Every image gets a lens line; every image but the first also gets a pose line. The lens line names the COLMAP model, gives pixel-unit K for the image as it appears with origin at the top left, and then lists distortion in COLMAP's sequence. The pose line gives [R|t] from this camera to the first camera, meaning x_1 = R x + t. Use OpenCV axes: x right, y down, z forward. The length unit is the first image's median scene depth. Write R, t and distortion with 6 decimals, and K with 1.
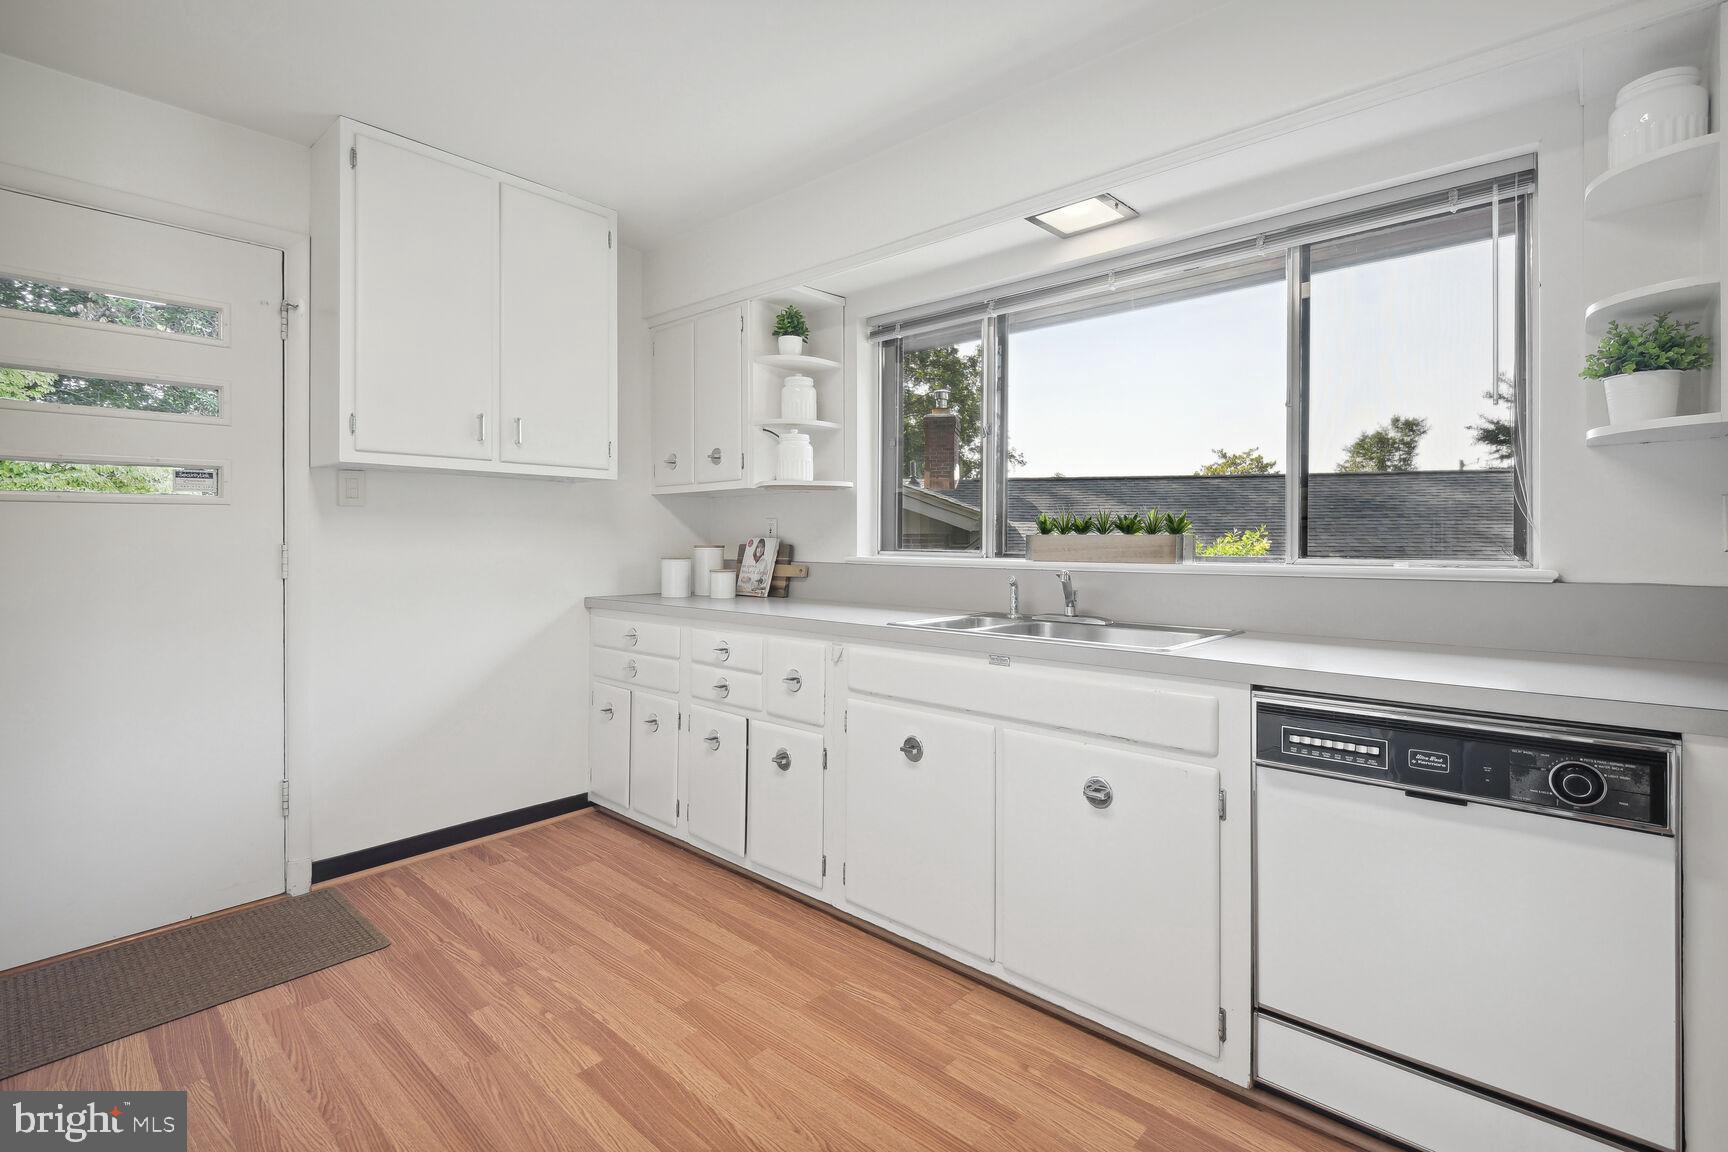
lens RADIAL K [[785.3, 0, 872.1], [0, 785.3, 539.3], [0, 0, 1]] dist [-0.003212, -0.008003]
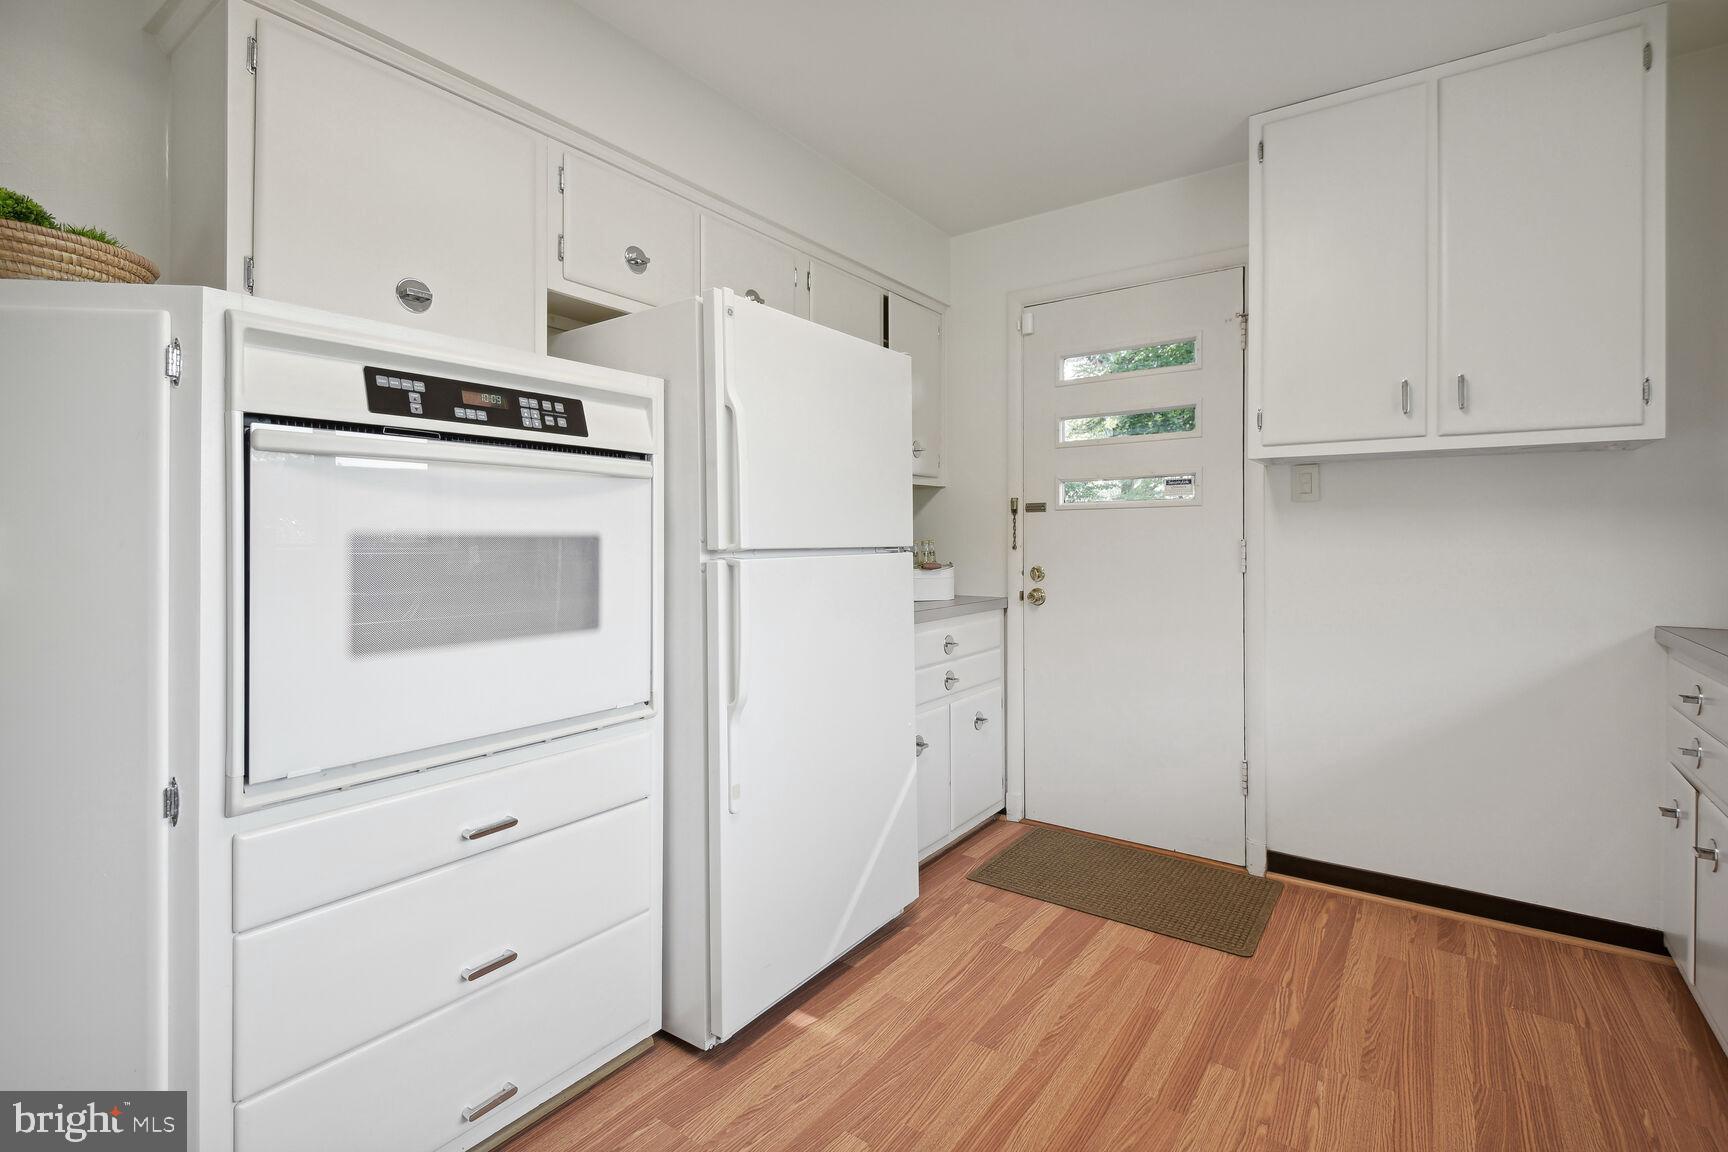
lens RADIAL K [[785.3, 0, 920.8], [0, 785.3, 546.2], [0, 0, 1]] dist [-0.003212, -0.008003]
pose [[0.114207, 0.010969, -0.993396, 0.250266], [-0.001476, 0.999940, 0.010872, 0.002578], [0.993456, 0.000225, 0.114216, 0.422063]]
